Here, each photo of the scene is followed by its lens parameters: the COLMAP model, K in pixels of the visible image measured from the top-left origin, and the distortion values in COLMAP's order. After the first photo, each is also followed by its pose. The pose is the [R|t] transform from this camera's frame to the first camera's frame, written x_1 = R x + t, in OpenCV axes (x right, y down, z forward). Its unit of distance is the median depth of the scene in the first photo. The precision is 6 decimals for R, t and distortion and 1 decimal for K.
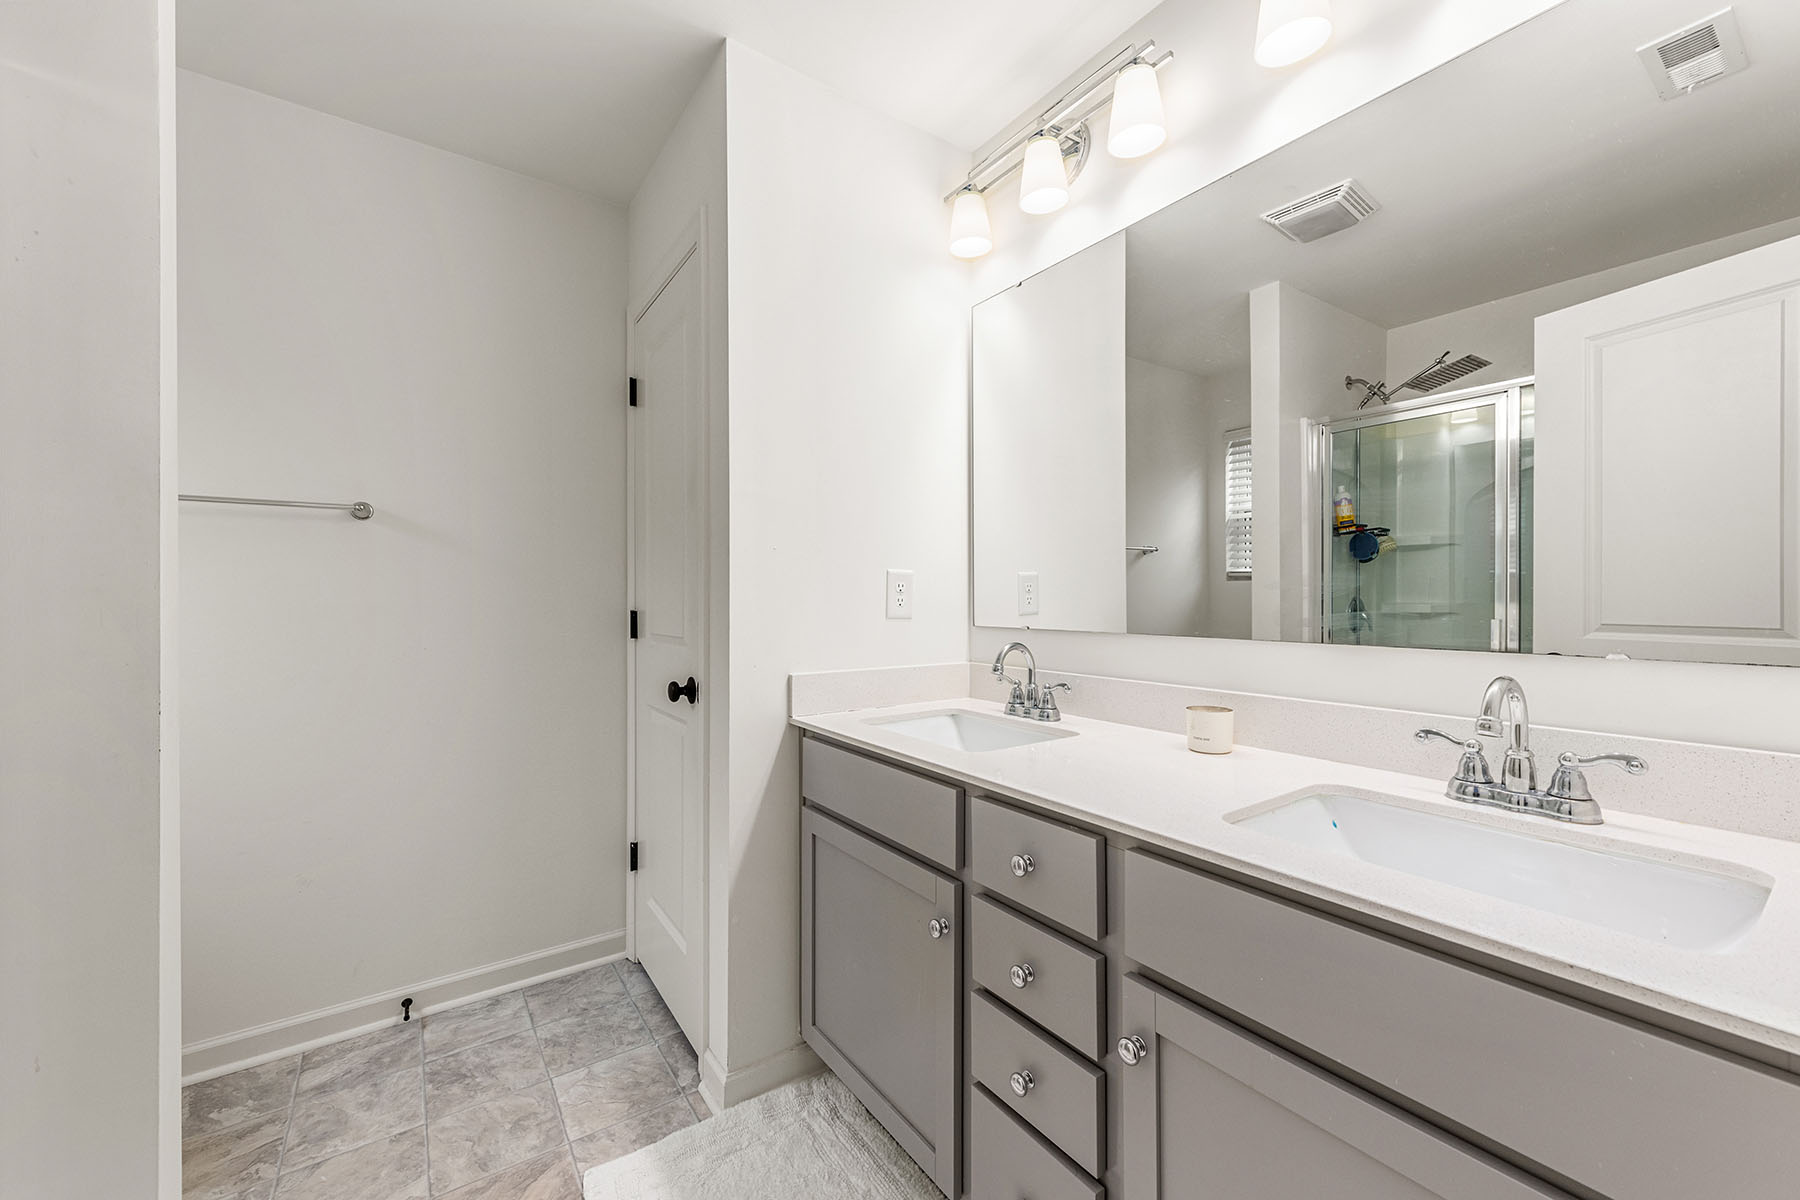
lens RADIAL K [[708.7, 0, 902.0], [0, 708.7, 600.3], [0, 0, 1]] dist [0.010679, -0.000167]
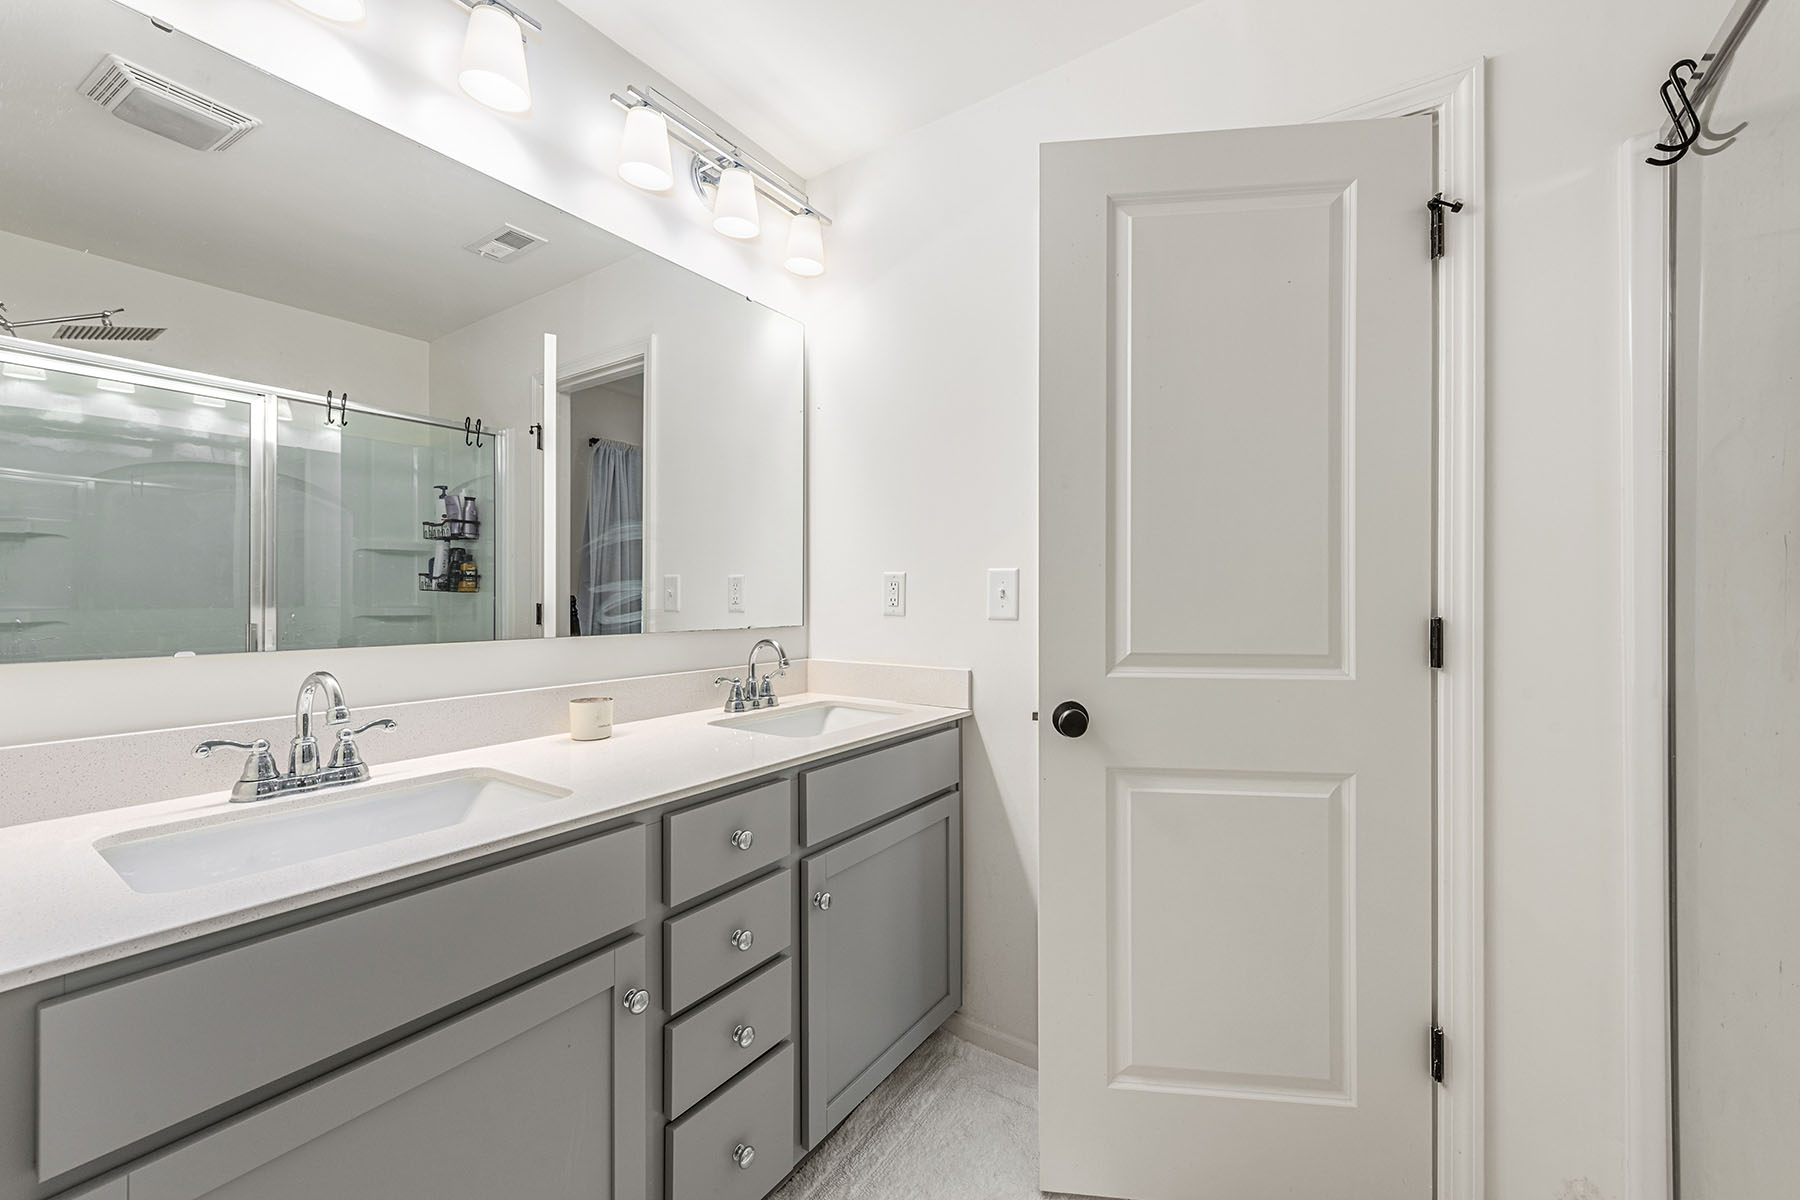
lens RADIAL K [[708.7, 0, 902.0], [0, 708.7, 600.3], [0, 0, 1]] dist [0.010679, -0.000167]
pose [[-0.352987, -0.011920, 0.935552, -0.469128], [-0.003853, 0.999929, 0.011286, -0.013064], [-0.935620, 0.000379, -0.353008, 0.555042]]
